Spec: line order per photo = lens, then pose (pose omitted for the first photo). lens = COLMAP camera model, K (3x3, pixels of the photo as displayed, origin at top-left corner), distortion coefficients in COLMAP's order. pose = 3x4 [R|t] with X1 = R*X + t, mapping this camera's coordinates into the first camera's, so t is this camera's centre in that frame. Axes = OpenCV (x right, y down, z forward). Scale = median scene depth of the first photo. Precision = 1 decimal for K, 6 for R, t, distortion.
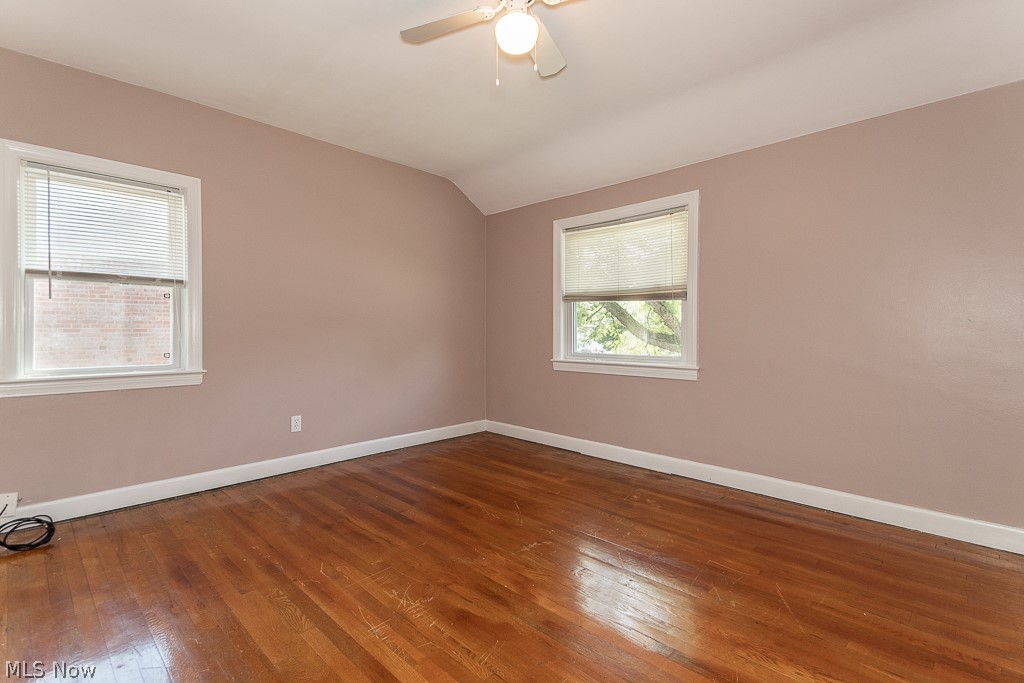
lens RADIAL K [[483.1, 0, 512.6], [0, 483.1, 334.6], [0, 0, 1]] dist [0.069137, -0.000169]
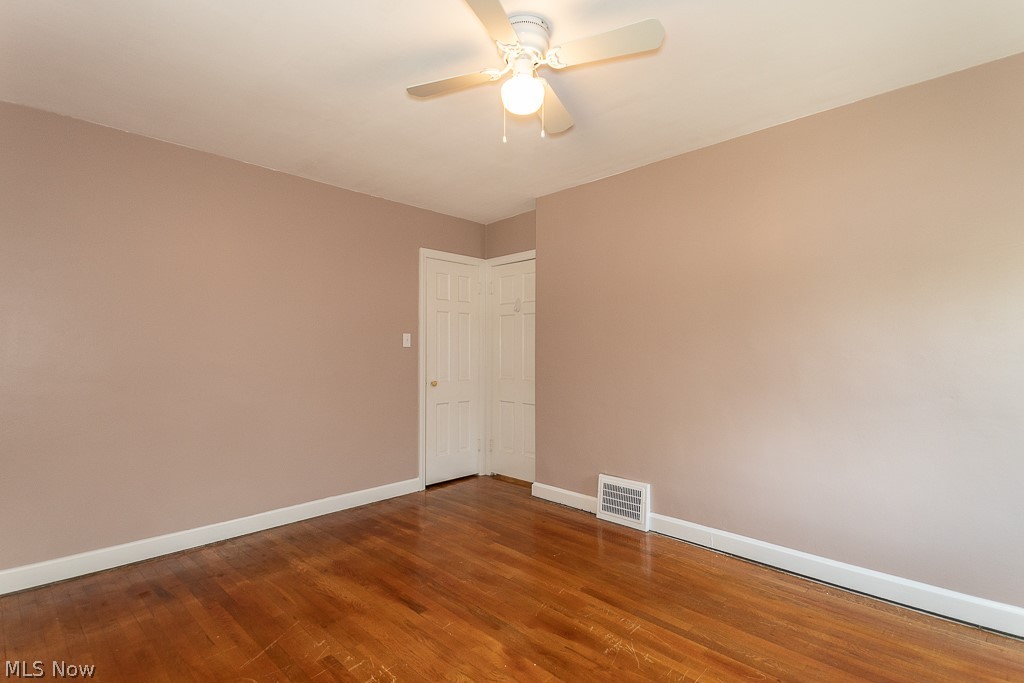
lens RADIAL K [[483.1, 0, 512.6], [0, 483.1, 334.6], [0, 0, 1]] dist [0.069137, -0.000169]
pose [[-0.999981, -0.003637, -0.004885, 0.037677], [-0.003508, 0.999652, -0.026156, -0.096267], [0.004978, -0.026139, -0.999646, 2.089582]]
